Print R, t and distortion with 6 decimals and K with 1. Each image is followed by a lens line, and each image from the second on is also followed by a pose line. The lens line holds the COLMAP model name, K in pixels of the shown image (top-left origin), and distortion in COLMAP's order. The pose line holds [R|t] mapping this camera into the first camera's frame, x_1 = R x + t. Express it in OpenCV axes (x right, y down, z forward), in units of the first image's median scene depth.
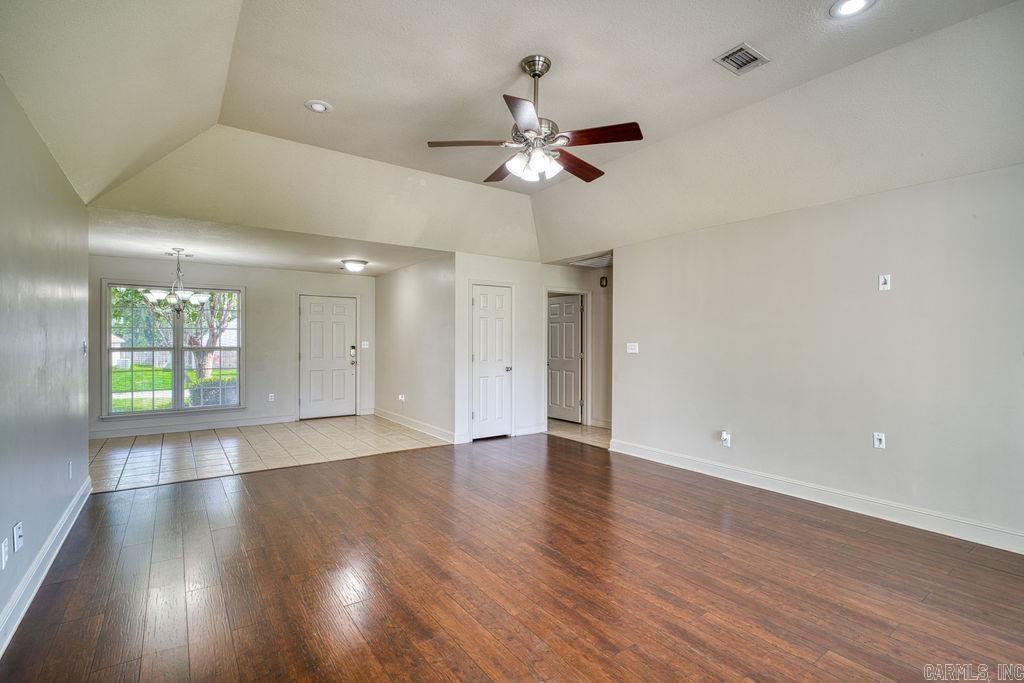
lens RADIAL K [[475.1, 0, 511.6], [0, 475.1, 340.9], [0, 0, 1]] dist [-0.010524, 0.000285]
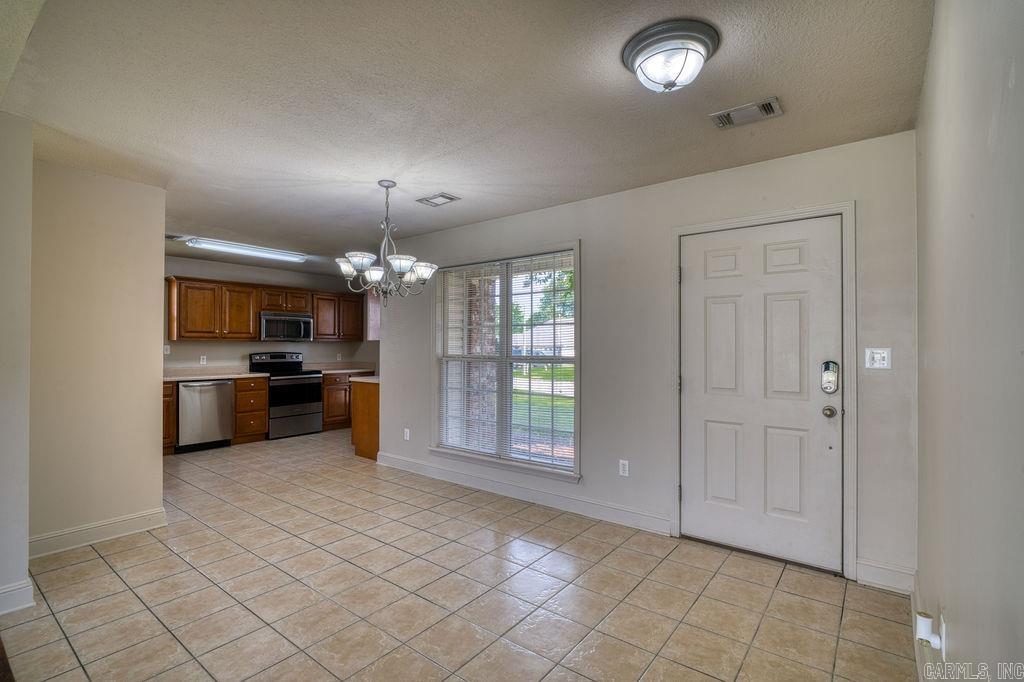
lens RADIAL K [[475.1, 0, 519.2], [0, 475.1, 342.4], [0, 0, 1]] dist [-0.010524, 0.000285]
pose [[0.302943, -0.013145, -0.952918, -0.091751], [-0.003248, 0.999885, -0.014825, 0.003108], [0.953003, 0.007586, 0.302865, 0.736266]]
